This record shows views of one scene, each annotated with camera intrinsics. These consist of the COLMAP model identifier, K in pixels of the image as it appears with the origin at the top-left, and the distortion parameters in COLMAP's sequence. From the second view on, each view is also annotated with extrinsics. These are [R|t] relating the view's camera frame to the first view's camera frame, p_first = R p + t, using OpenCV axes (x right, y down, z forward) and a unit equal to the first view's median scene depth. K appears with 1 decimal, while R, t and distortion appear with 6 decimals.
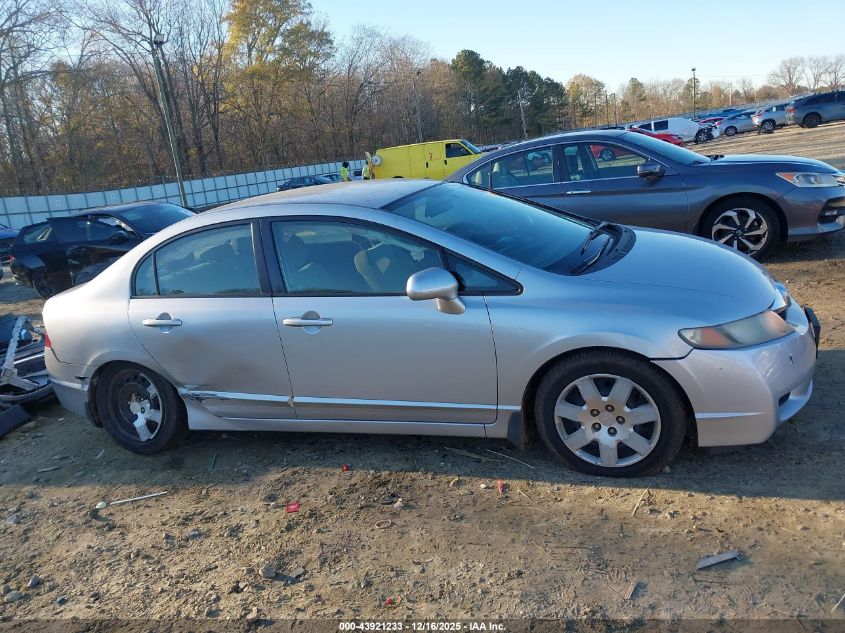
lens RADIAL K [[656.8, 0, 419.2], [0, 656.8, 317.5], [0, 0, 1]] dist [0.011055, -0.015180]
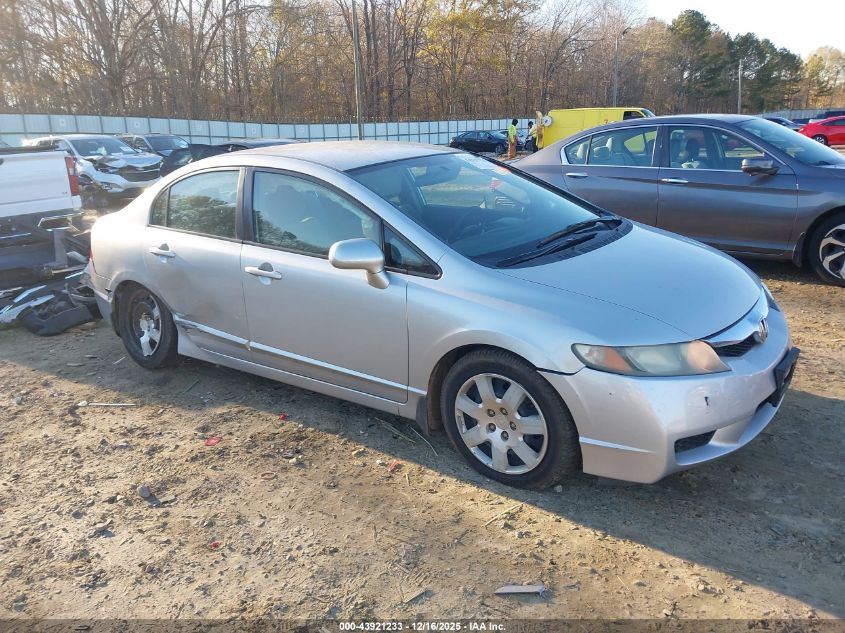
lens RADIAL K [[656.8, 0, 420.7], [0, 656.8, 316.9], [0, 0, 1]] dist [0.011055, -0.015180]
pose [[0.956846, 0.173037, -0.233460, 0.352988], [-0.158300, 0.984096, 0.080597, -0.051809], [0.243694, -0.040162, 0.969020, 0.053157]]
